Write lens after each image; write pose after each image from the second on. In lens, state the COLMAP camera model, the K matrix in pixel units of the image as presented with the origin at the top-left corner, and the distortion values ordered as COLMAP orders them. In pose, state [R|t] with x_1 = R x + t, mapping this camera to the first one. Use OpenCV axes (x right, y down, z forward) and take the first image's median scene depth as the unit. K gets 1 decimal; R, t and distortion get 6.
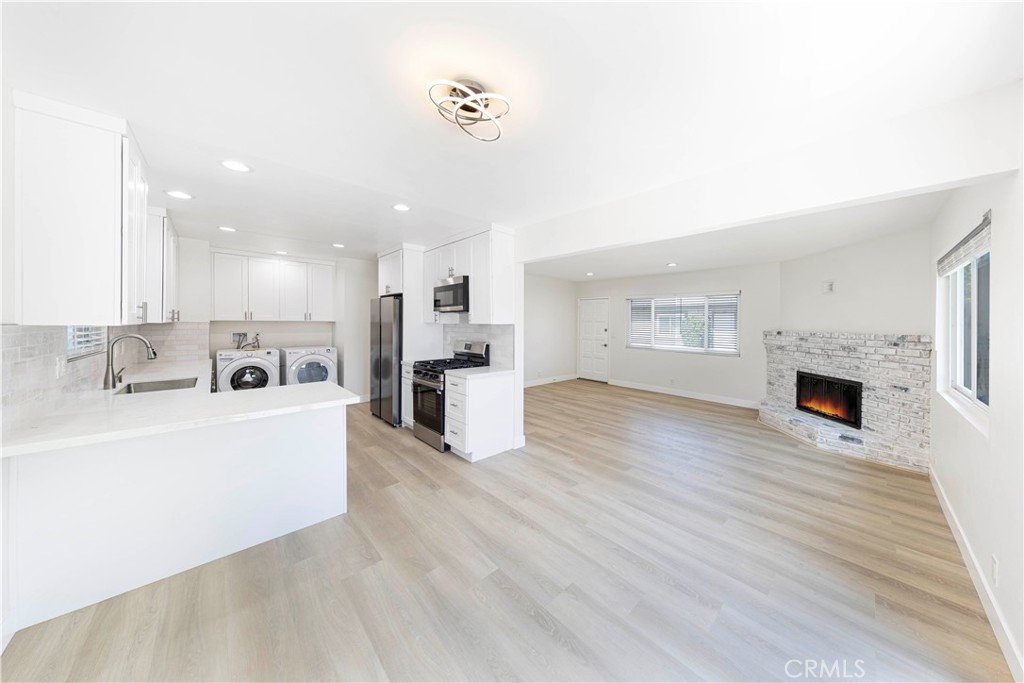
lens RADIAL K [[337.3, 0, 546.7], [0, 337.3, 322.1], [0, 0, 1]] dist [-0.001983, -0.000038]
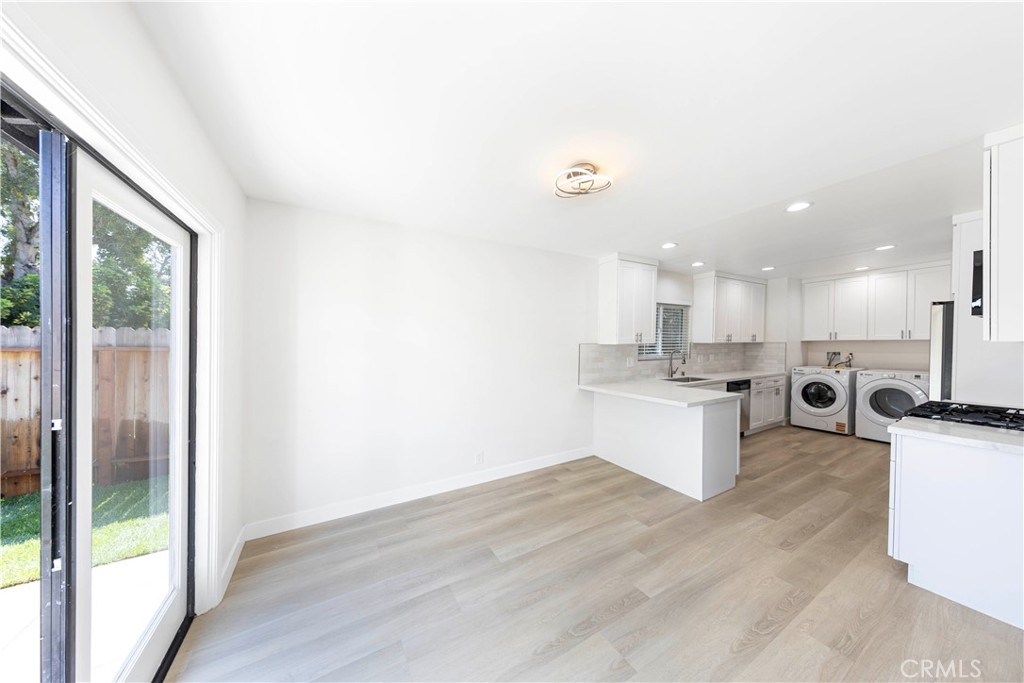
lens RADIAL K [[306.5, 0, 529.5], [0, 306.5, 345.2], [0, 0, 1]] dist [0.000641, -0.000005]
pose [[-0.252999, 0.001556, -0.967465, 0.380055], [0.007140, 0.999974, -0.000259, 0.005746], [0.967440, -0.006973, -0.253004, 0.432483]]
